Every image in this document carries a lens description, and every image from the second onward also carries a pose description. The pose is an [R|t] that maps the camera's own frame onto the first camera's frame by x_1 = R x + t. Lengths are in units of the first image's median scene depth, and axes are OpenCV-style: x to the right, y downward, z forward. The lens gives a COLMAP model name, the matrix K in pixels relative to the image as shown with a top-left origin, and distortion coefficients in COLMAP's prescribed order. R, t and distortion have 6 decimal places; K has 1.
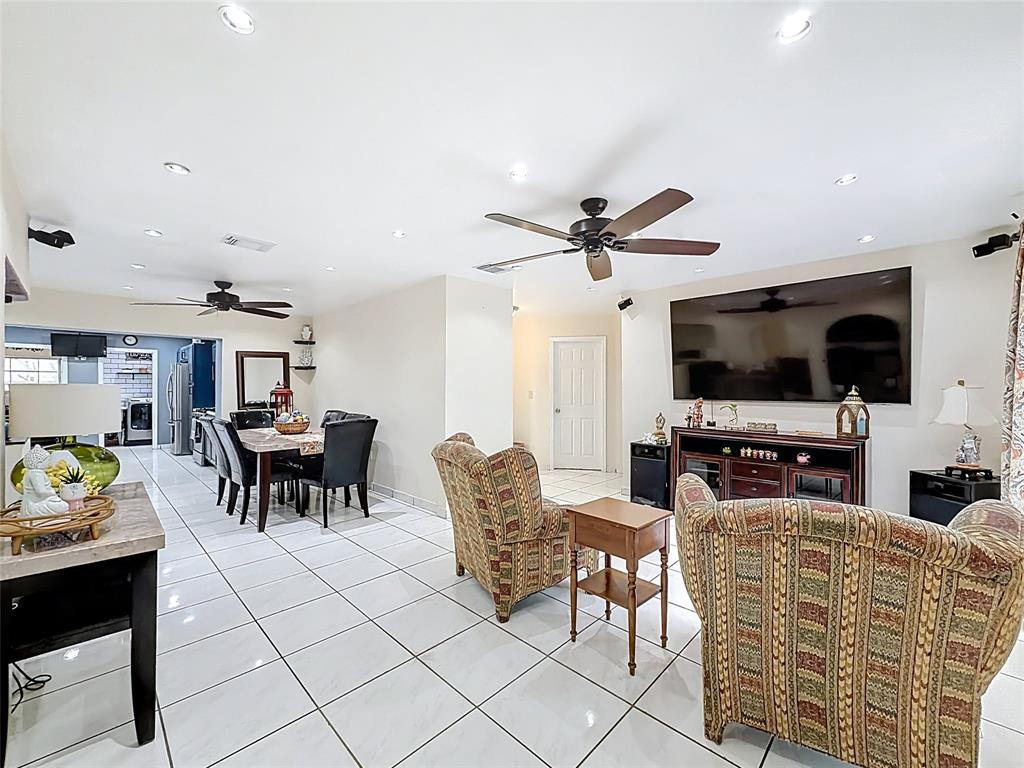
lens RADIAL K [[417.6, 0, 523.8], [0, 417.6, 392.5], [0, 0, 1]] dist [-0.000683, -0.000126]
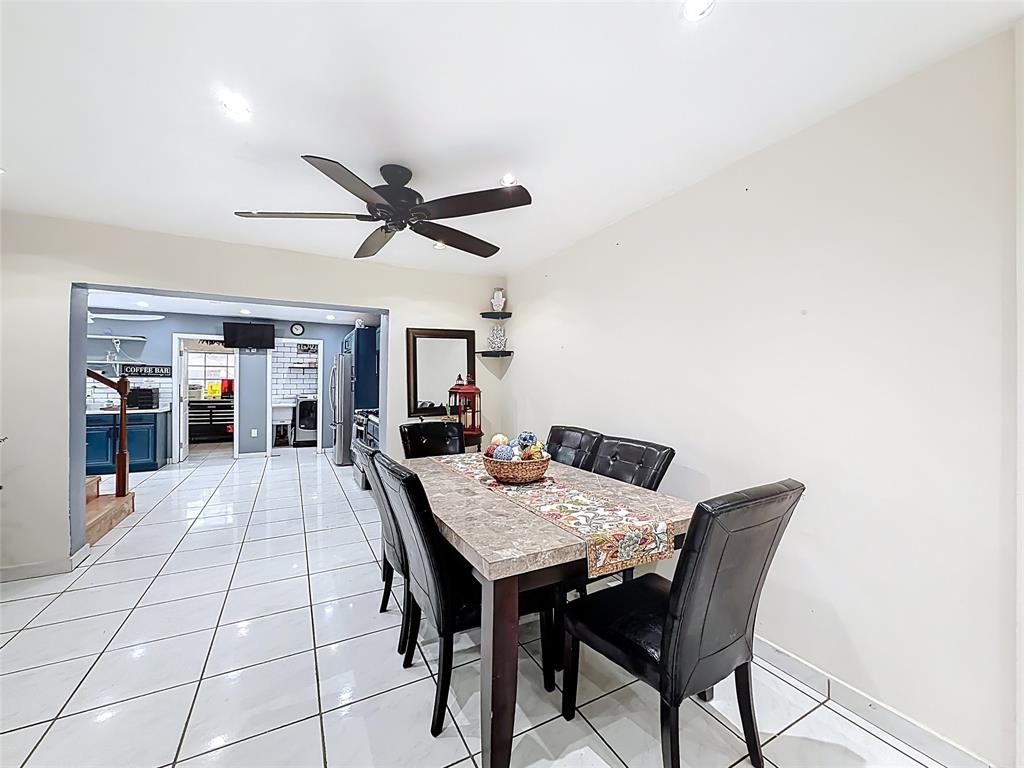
lens RADIAL K [[421.4, 0, 518.3], [0, 421.4, 383.4], [0, 0, 1]] dist [-0.001262, -0.000468]
pose [[0.951496, 0.002970, -0.307648, -0.263819], [-0.006611, 0.999920, -0.010794, -0.005317], [0.307591, 0.012304, 0.951439, 0.351695]]
